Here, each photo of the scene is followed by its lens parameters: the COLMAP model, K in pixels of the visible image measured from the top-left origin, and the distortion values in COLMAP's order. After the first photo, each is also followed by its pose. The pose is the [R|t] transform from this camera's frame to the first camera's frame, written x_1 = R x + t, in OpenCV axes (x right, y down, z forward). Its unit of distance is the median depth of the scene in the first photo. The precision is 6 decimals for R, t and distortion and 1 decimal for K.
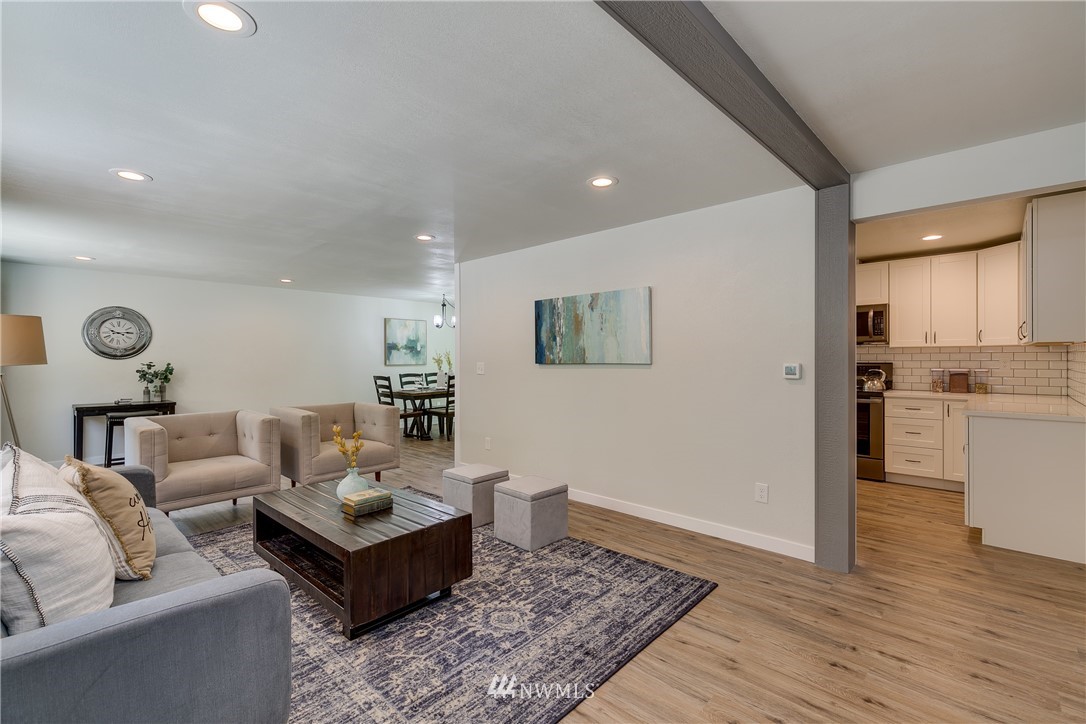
lens RADIAL K [[492.5, 0, 535.0], [0, 492.5, 370.7], [0, 0, 1]] dist [0.011863, -0.003560]
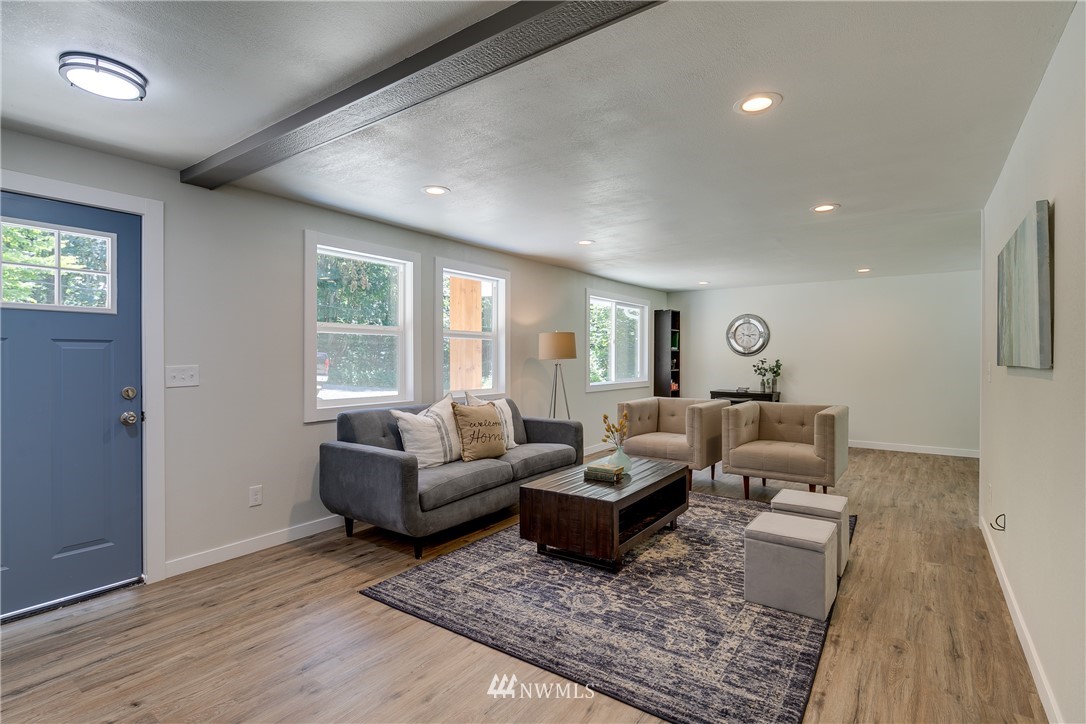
lens RADIAL K [[532.0, 0, 535.1], [0, 532.0, 359.9], [0, 0, 1]] dist [-0.000828, -0.000259]
pose [[0.113974, 0.008059, -0.993451, 0.913493], [-0.023504, 0.999709, 0.005413, -0.017571], [0.993206, 0.022733, 0.114131, 0.638136]]
